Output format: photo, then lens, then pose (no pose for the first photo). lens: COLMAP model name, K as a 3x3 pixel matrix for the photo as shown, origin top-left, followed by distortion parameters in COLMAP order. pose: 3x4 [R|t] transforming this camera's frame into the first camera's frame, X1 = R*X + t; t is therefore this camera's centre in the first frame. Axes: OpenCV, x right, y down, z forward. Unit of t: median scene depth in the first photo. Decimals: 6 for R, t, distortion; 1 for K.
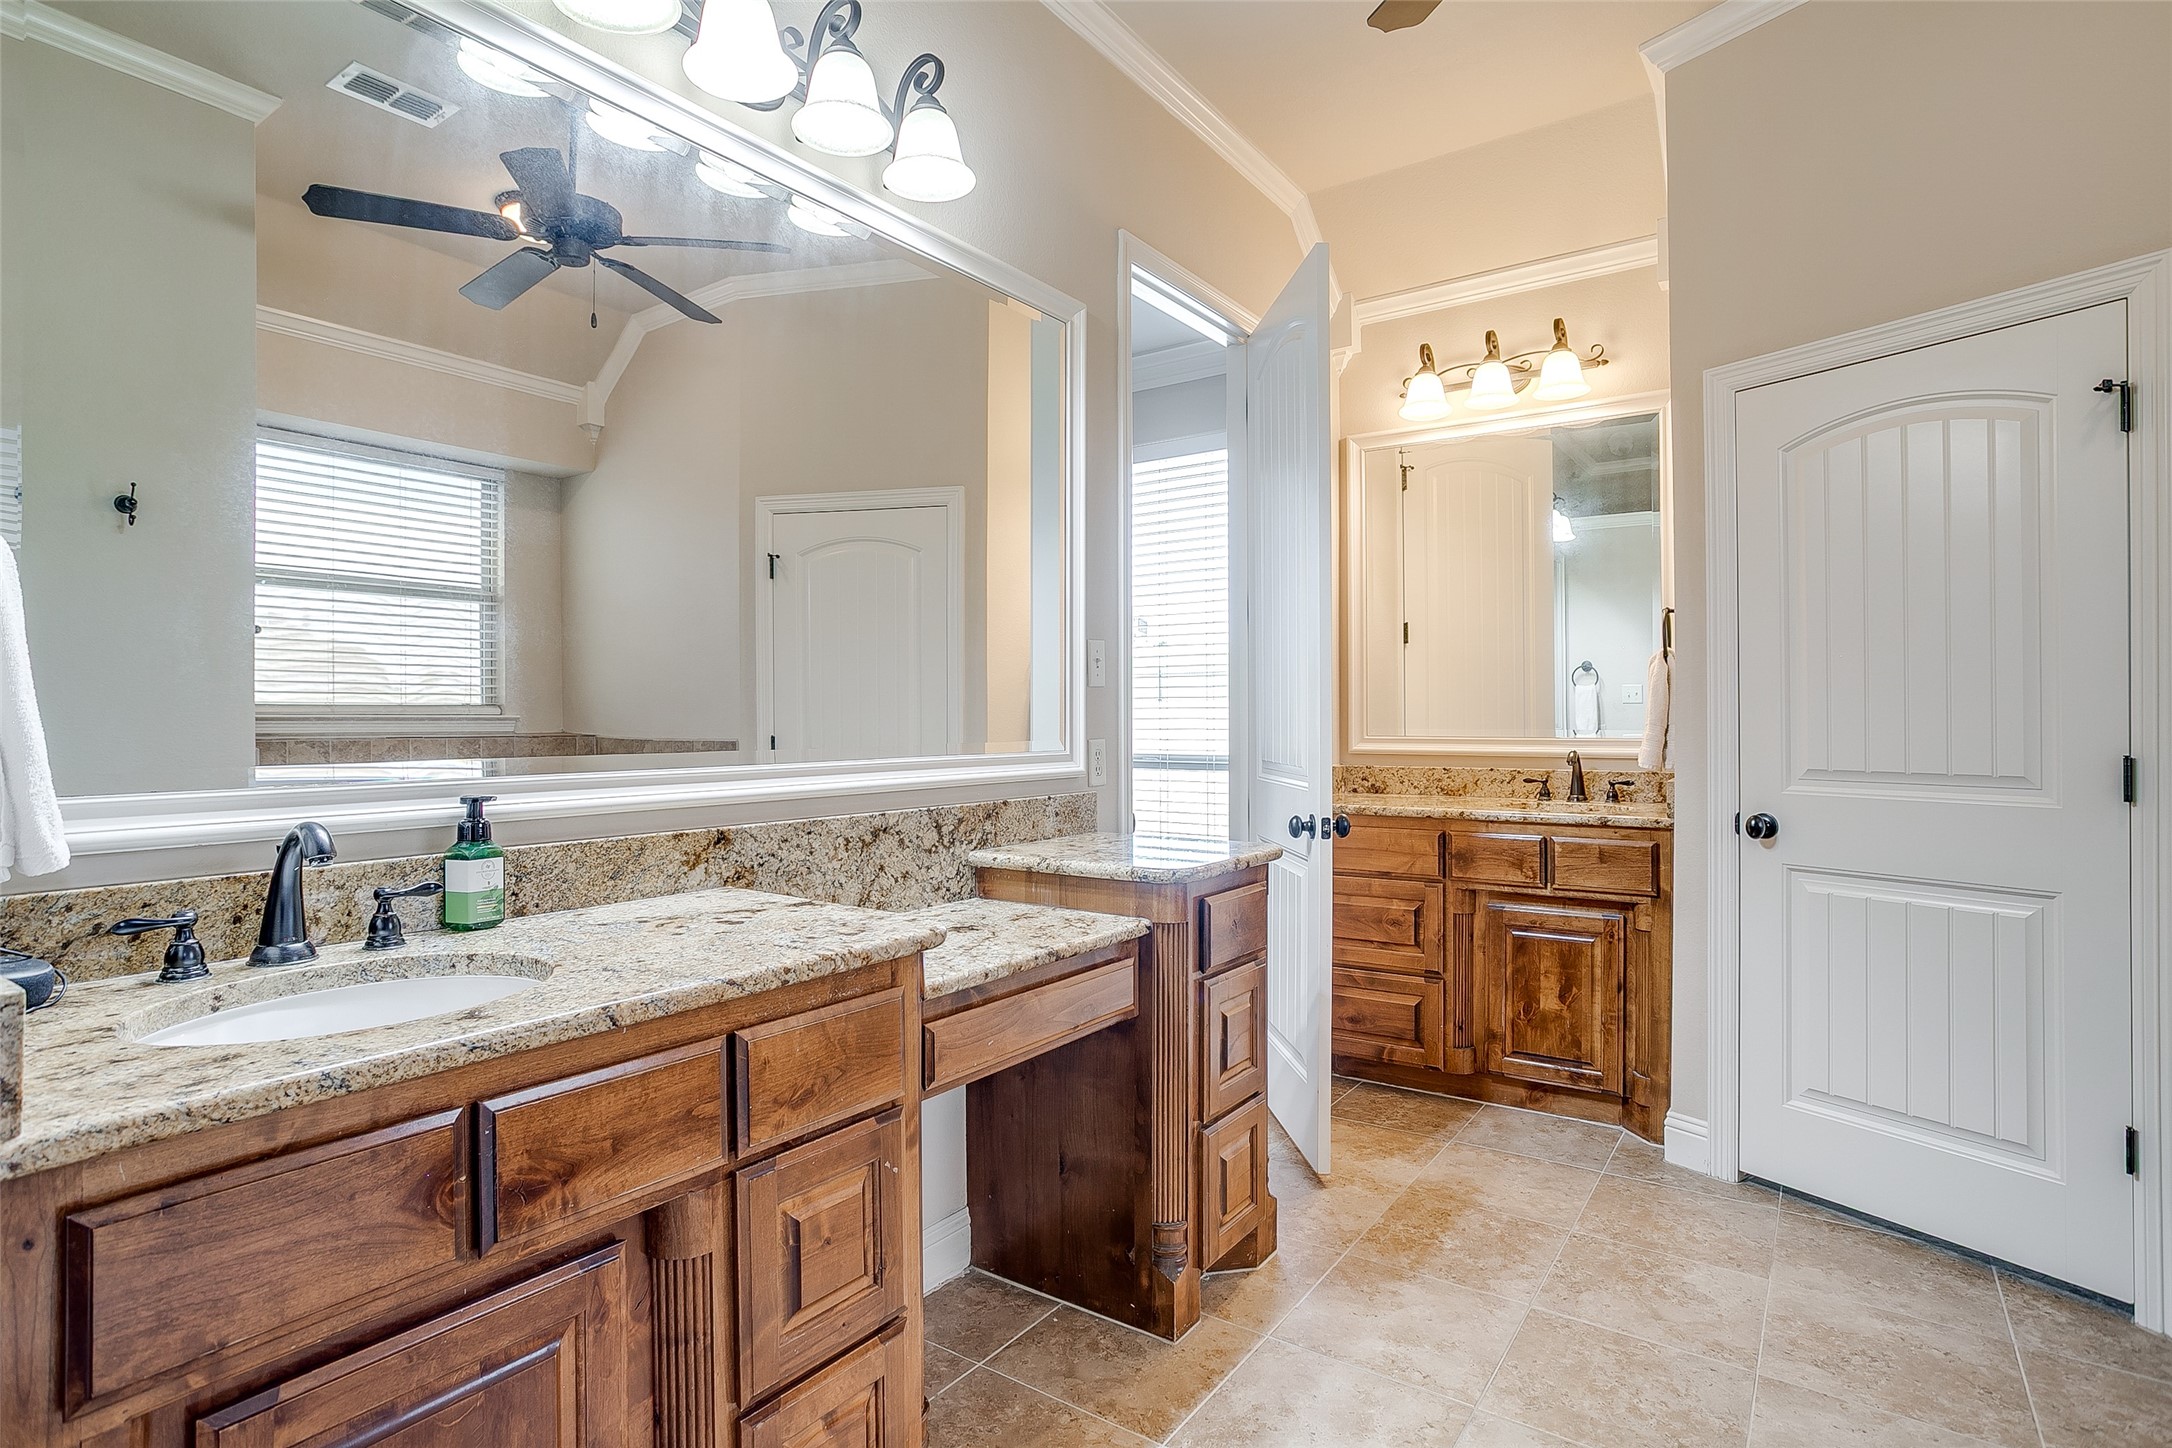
lens RADIAL K [[1098.9, 0, 1086.0], [0, 1098.9, 713.2], [0, 0, 1]] dist [-0.032278, 0.000728]
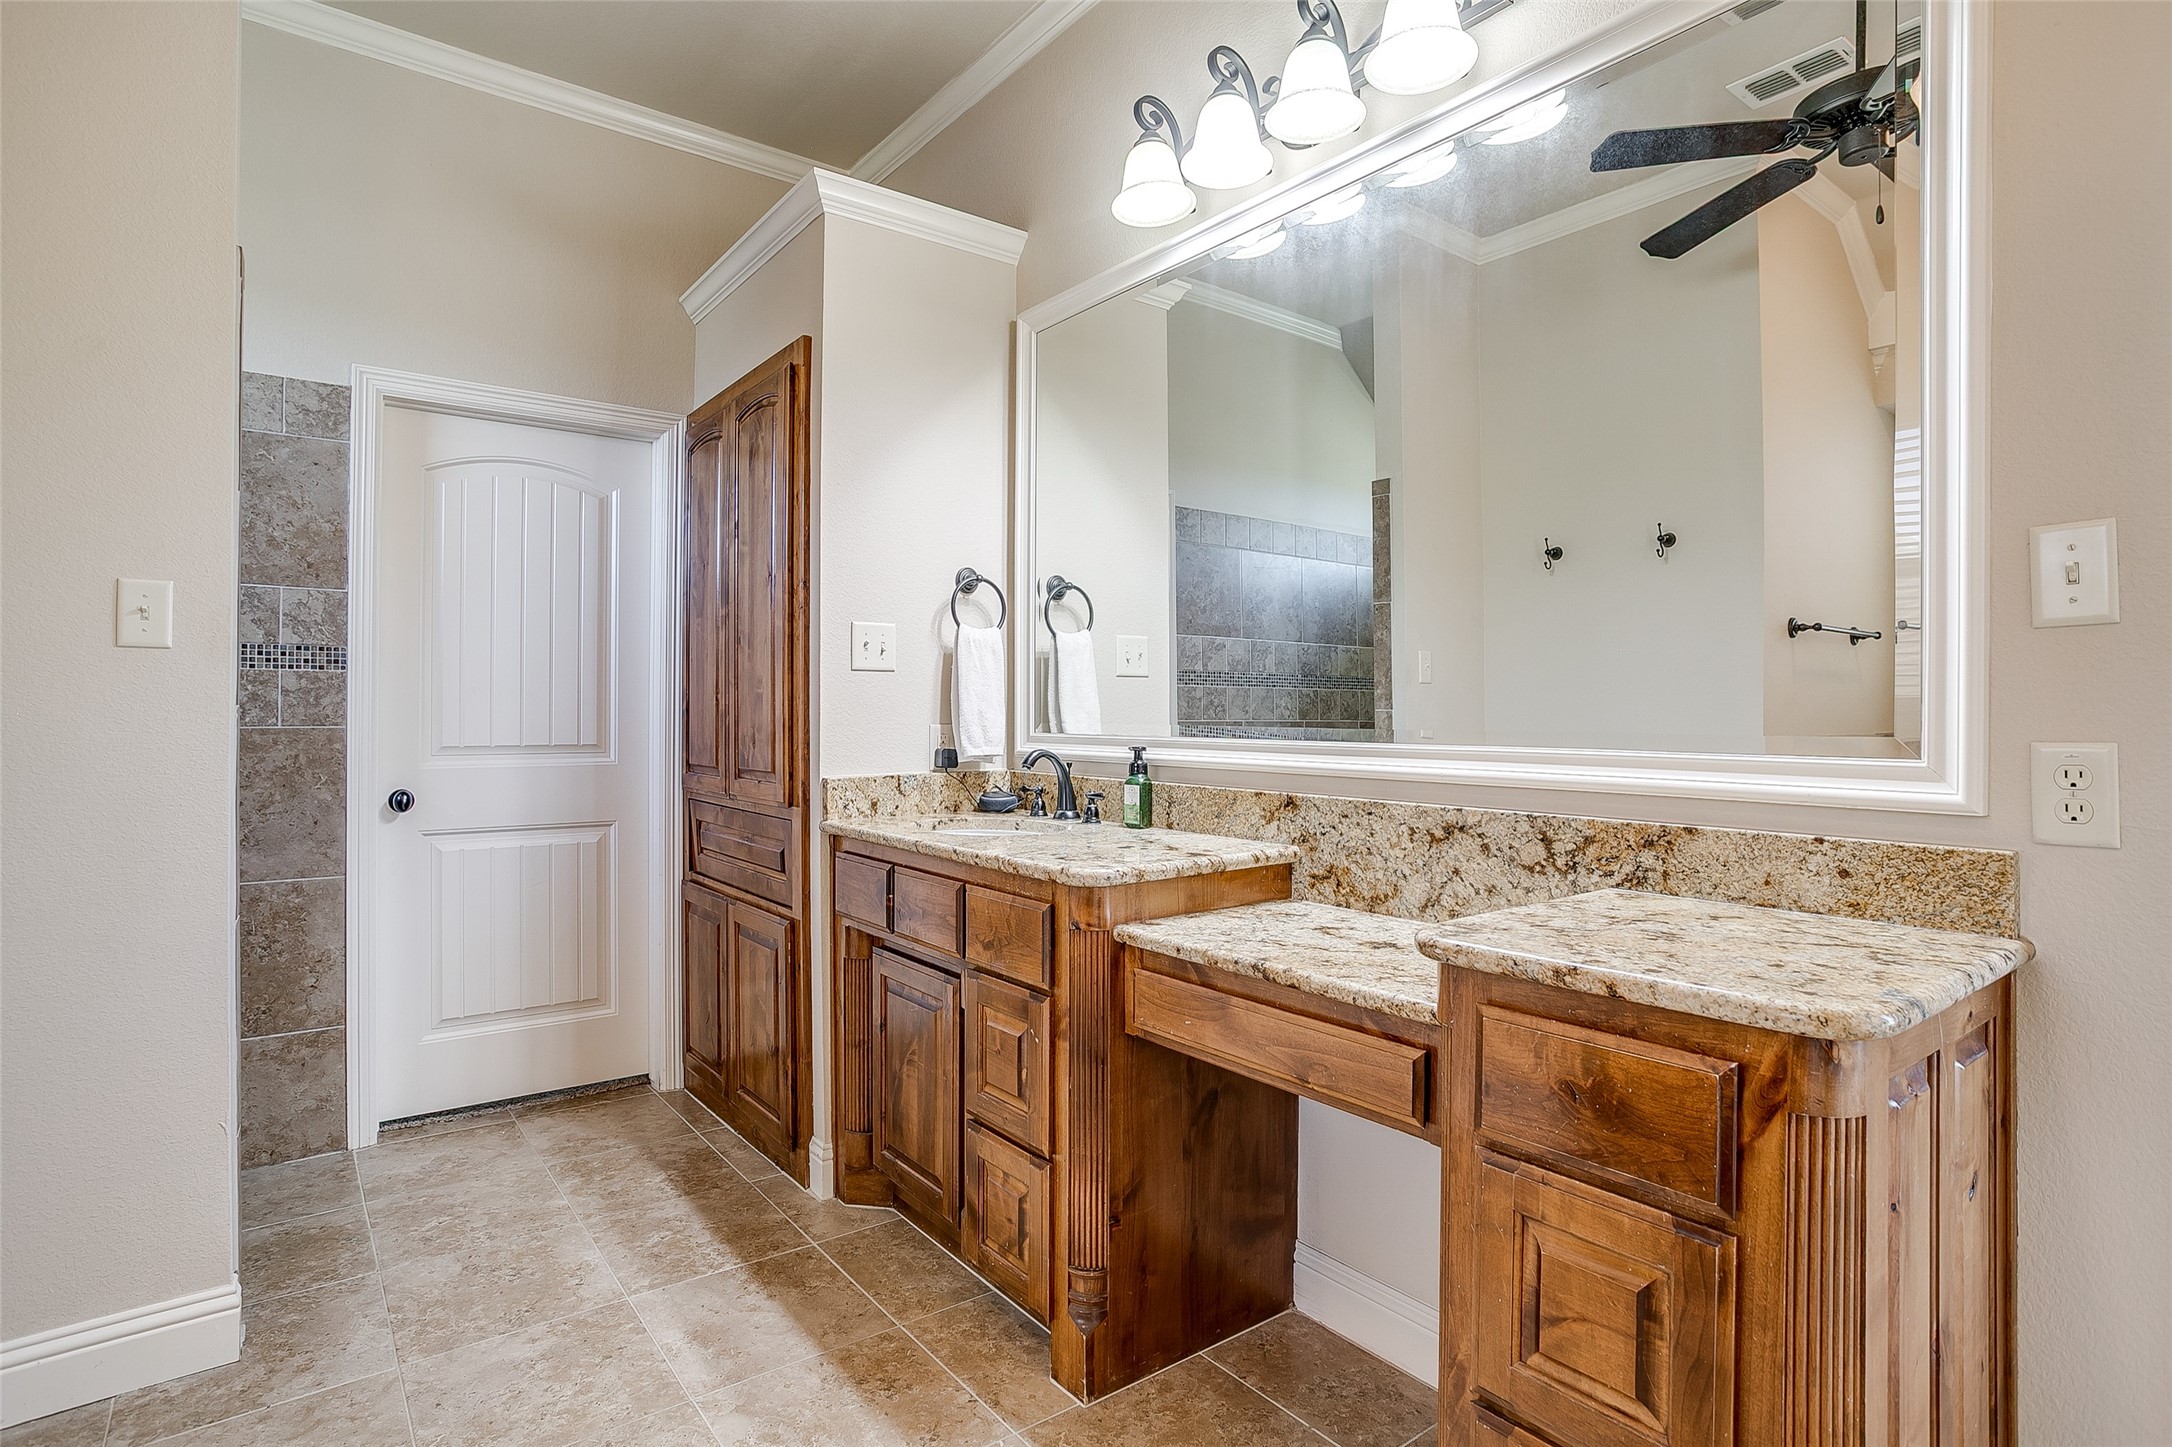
lens RADIAL K [[1098.9, 0, 1086.9], [0, 1098.9, 714.2], [0, 0, 1]] dist [-0.032278, 0.000728]
pose [[-0.296247, 0.001709, -0.955110, 0.757556], [-0.001871, 0.999995, 0.002370, 0.017196], [0.955110, 0.002489, -0.296242, 1.032879]]
